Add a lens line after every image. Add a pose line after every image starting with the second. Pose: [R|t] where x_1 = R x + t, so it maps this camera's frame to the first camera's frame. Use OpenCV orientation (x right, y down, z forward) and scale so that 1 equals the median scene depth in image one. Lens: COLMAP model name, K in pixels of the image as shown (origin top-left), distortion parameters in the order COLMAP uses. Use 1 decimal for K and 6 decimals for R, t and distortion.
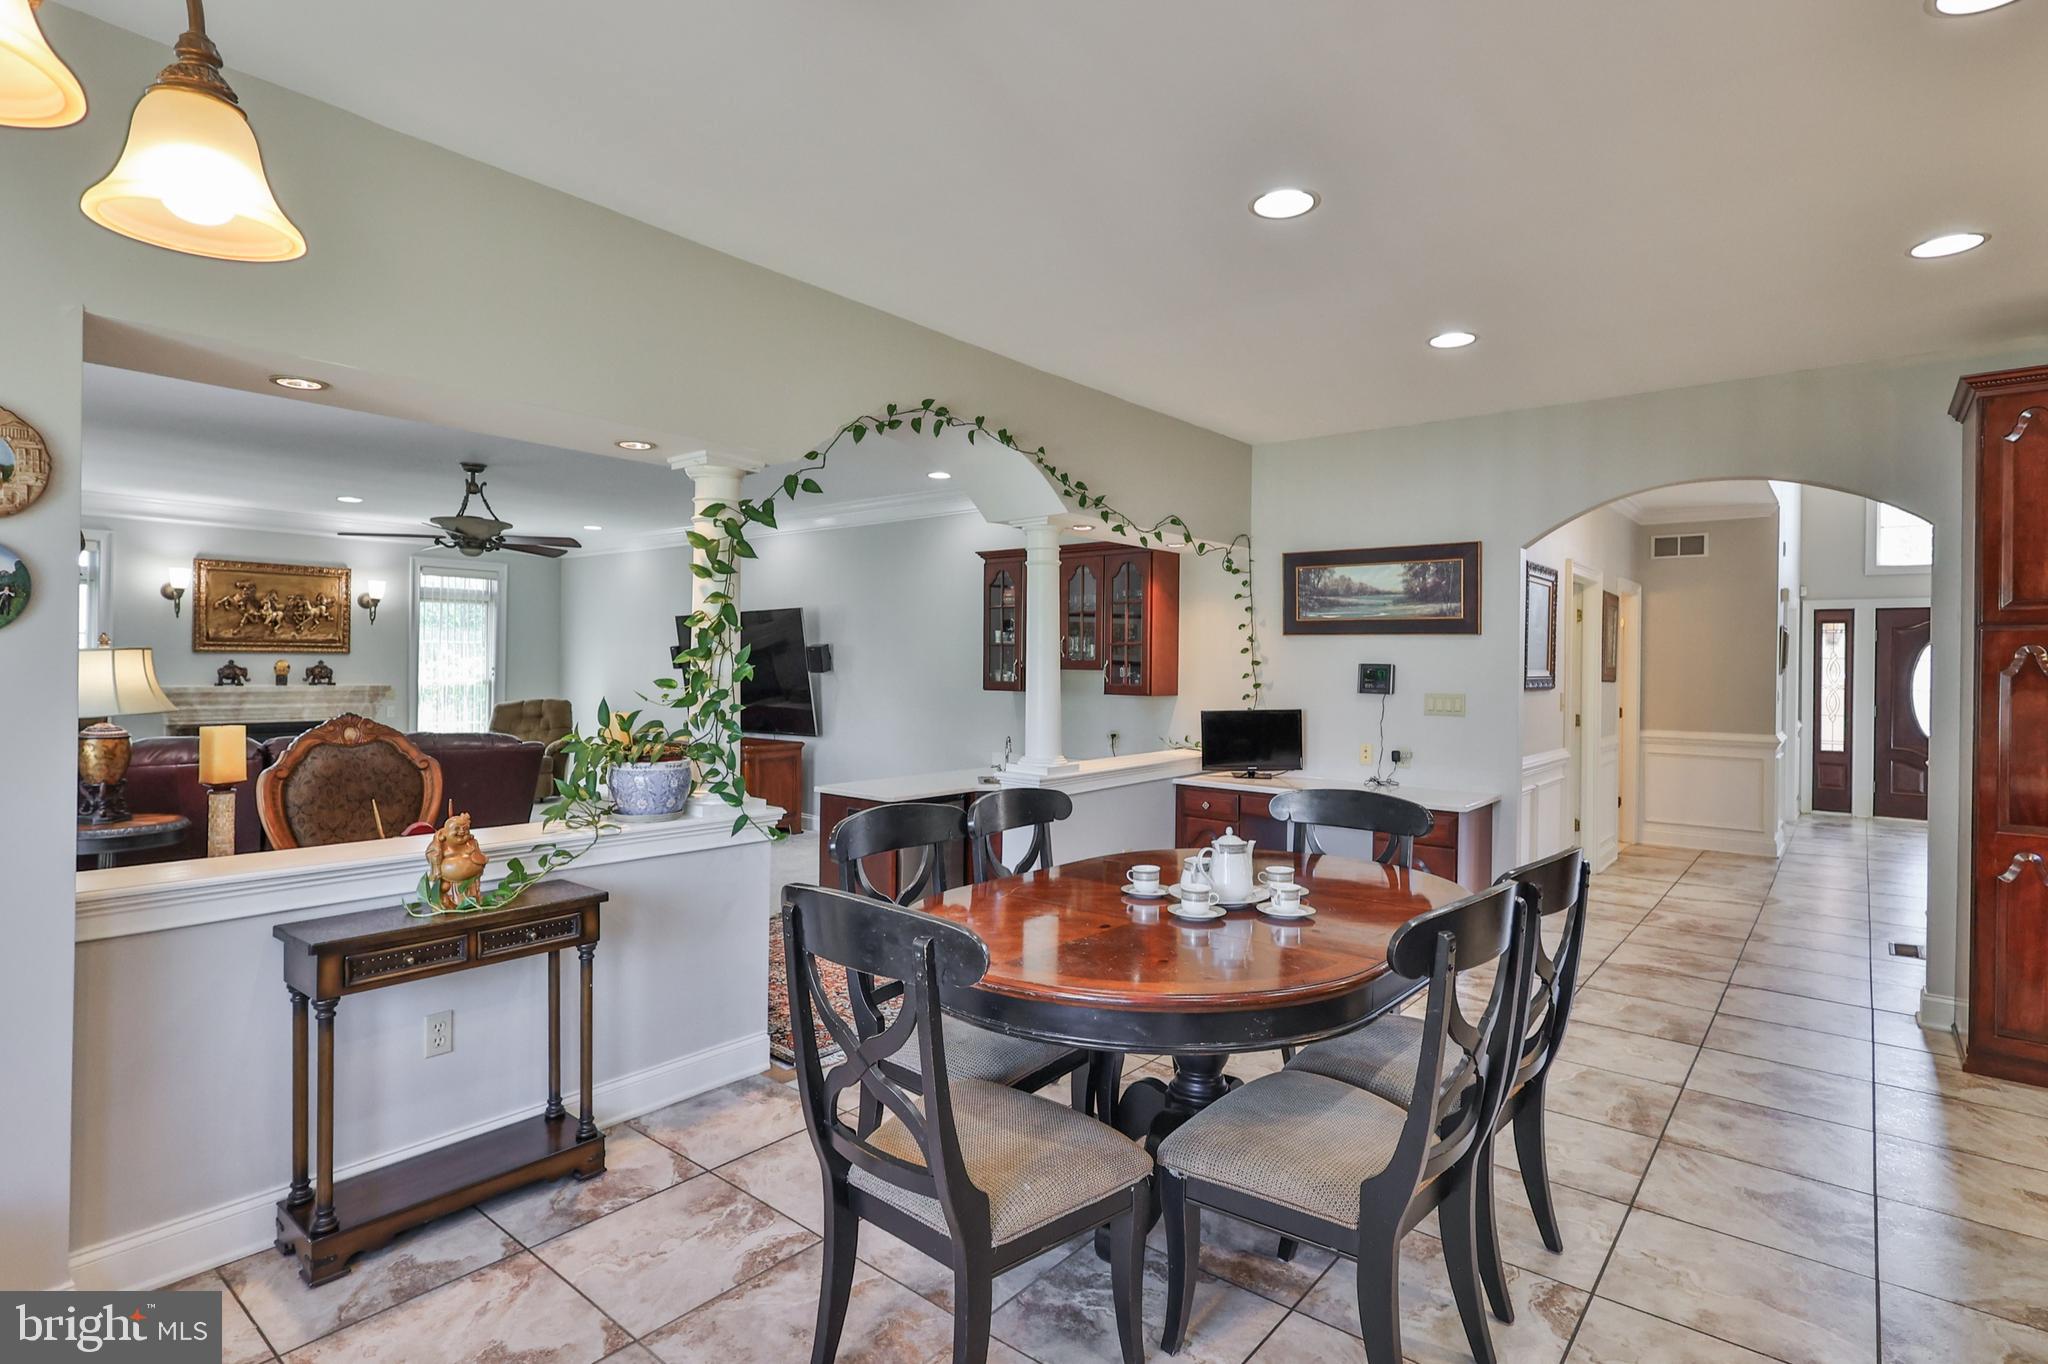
lens RADIAL K [[1015.7, 0, 1028.4], [0, 1015.7, 672.6], [0, 0, 1]] dist [0.003110, -0.000325]
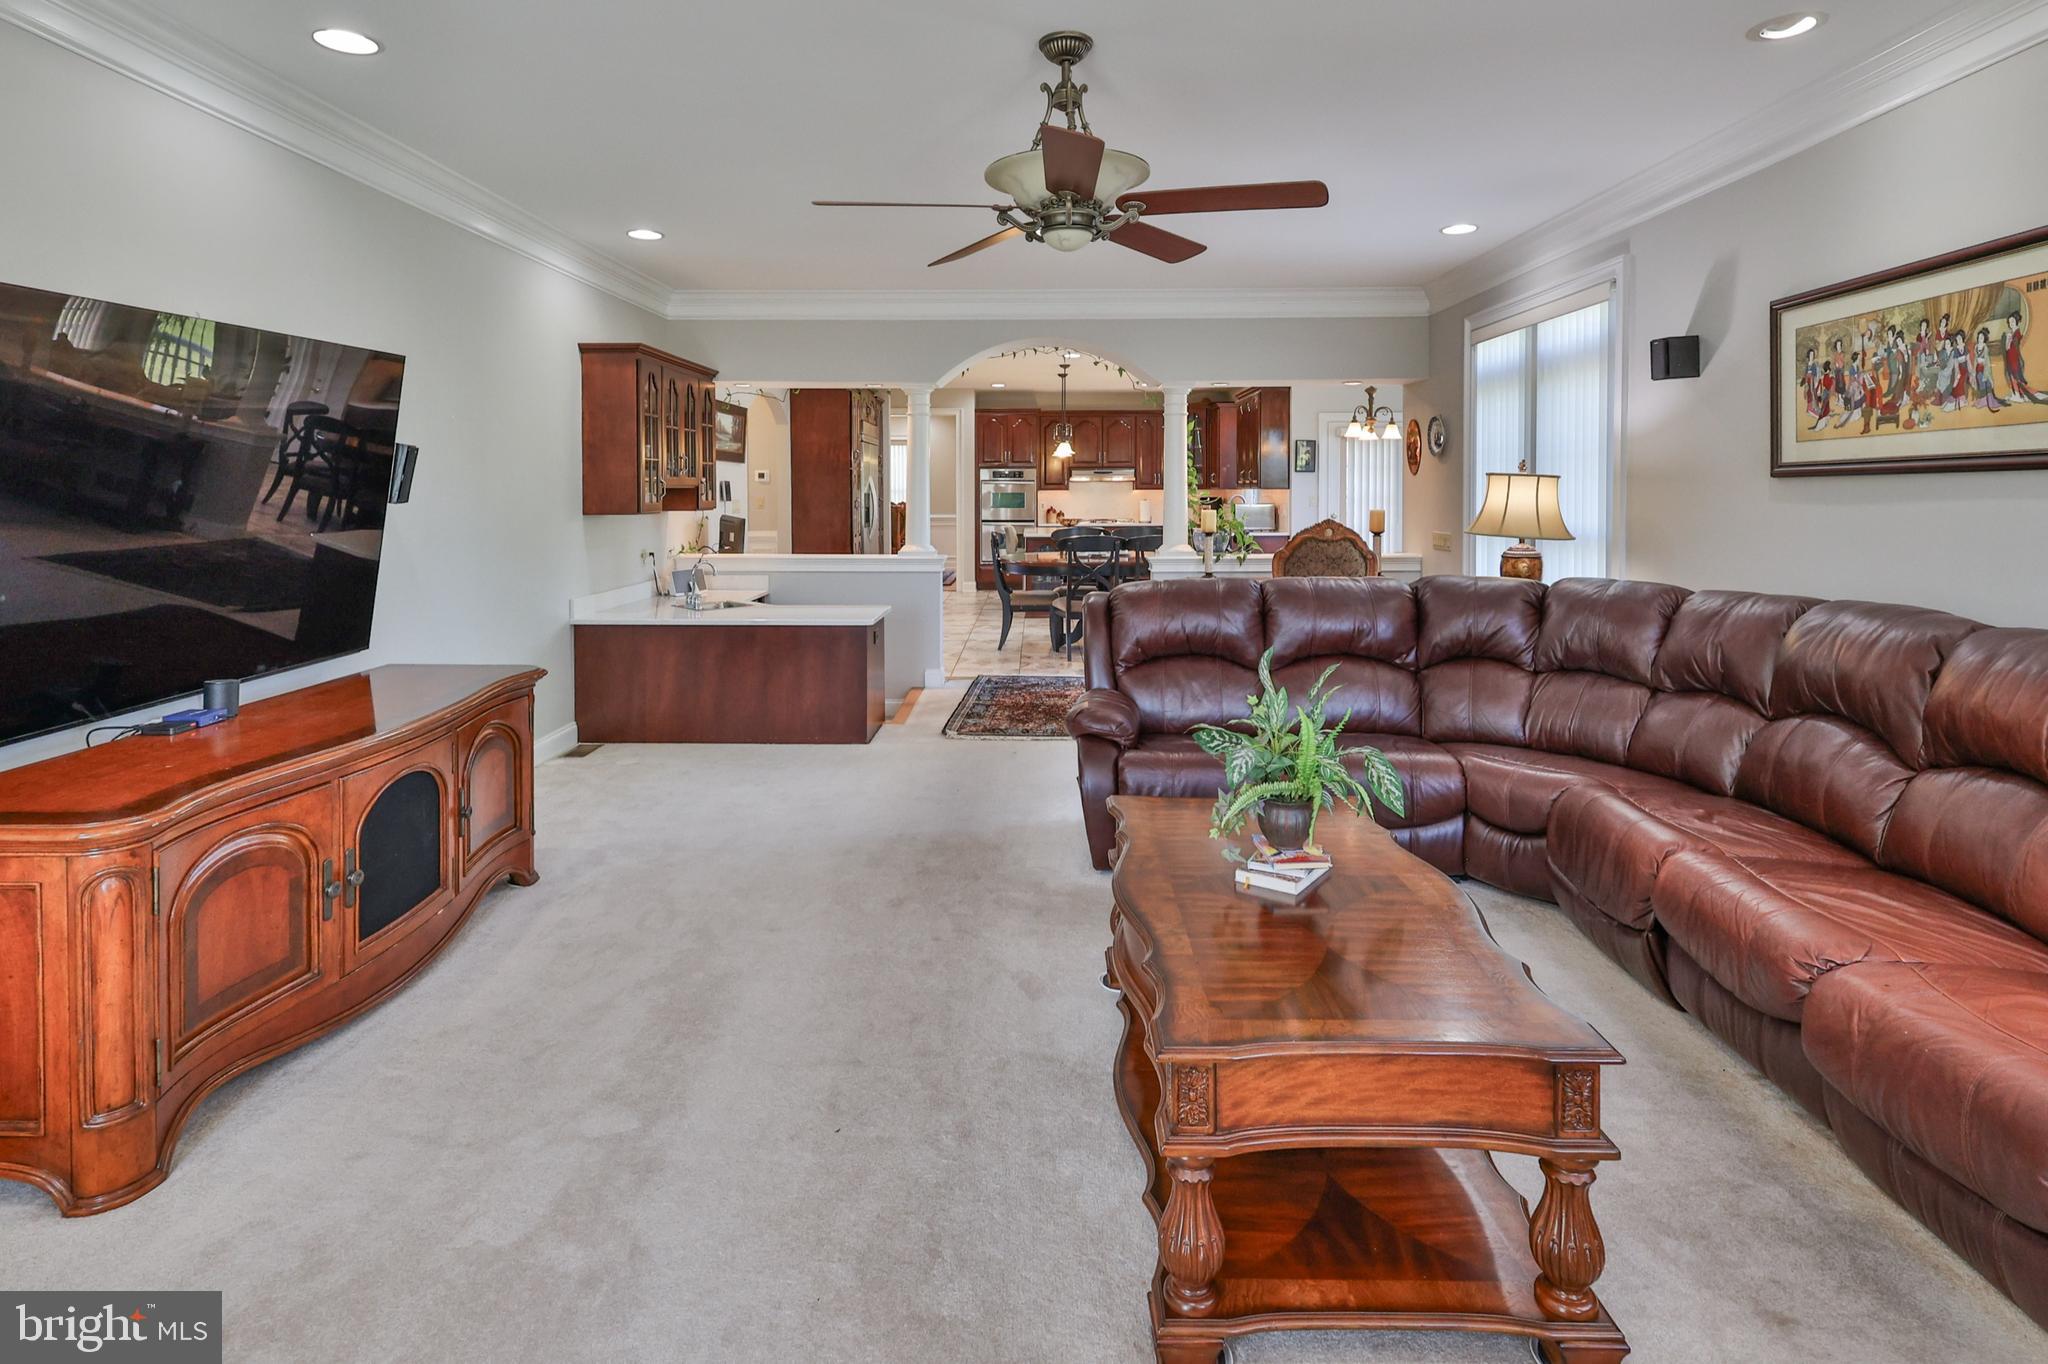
lens RADIAL K [[1052.6, 0, 1022.5], [0, 1052.6, 480.1], [0, 0, 1]] dist [-0.001047, 0.001014]
pose [[-0.625481, -0.004599, 0.780226, -0.976298], [0.001389, 0.999974, 0.007008, -0.017628], [-0.780238, 0.005467, -0.625459, 1.422035]]
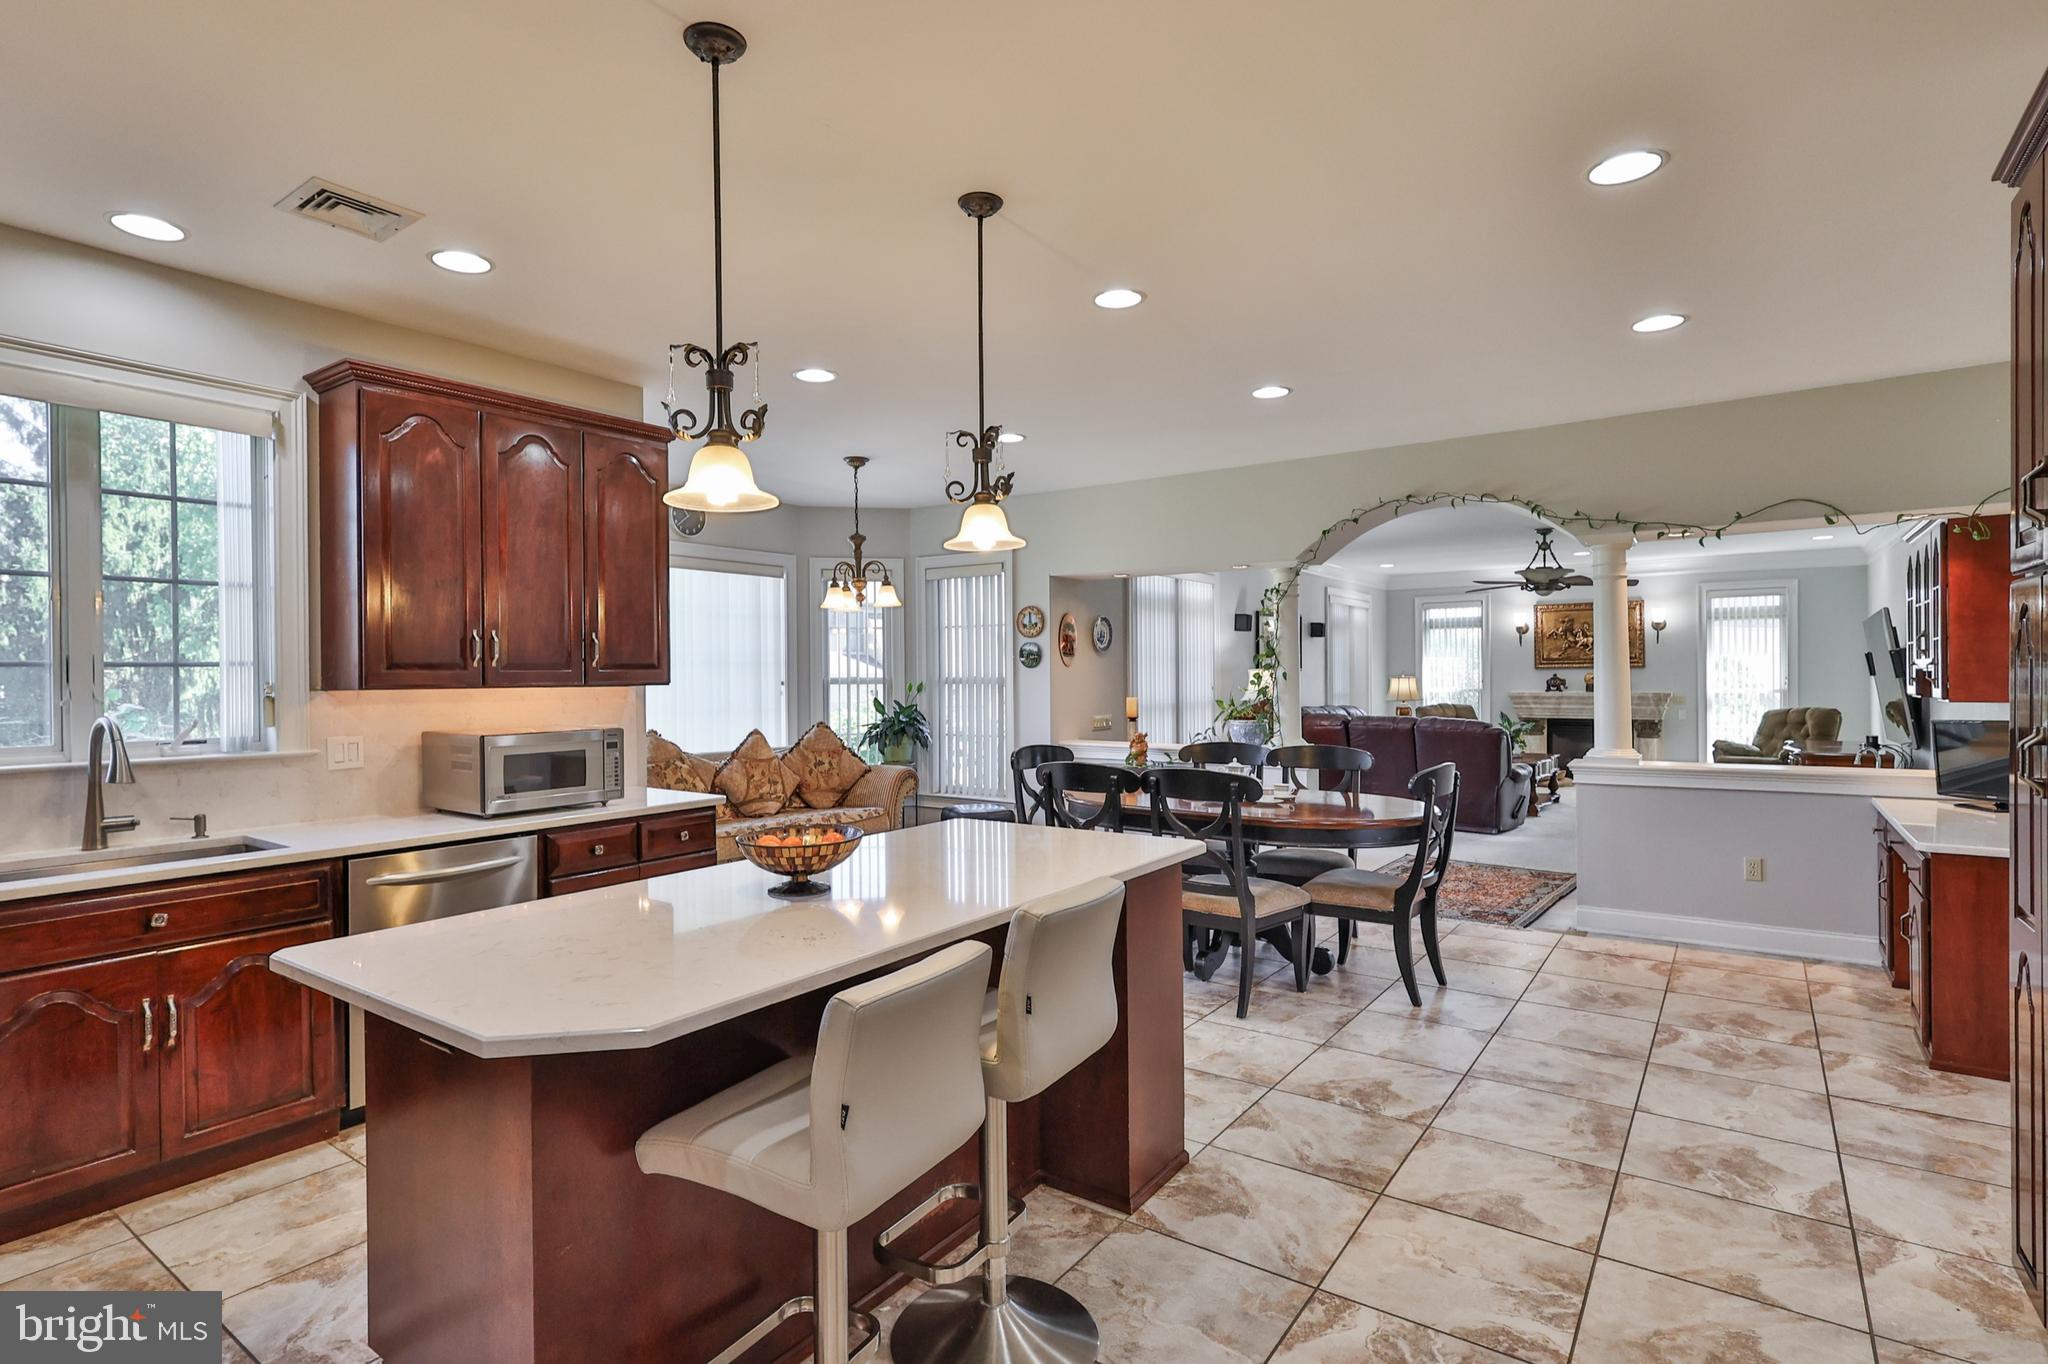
lens RADIAL K [[1022.3, 0, 999.7], [0, 1022.3, 685.6], [0, 0, 1]] dist [-0.015893, 0.000018]
pose [[0.056920, -0.003310, -0.998373, 0.856757], [0.000218, 0.999995, -0.003303, 0.012612], [0.998379, -0.000030, 0.056920, 0.204442]]
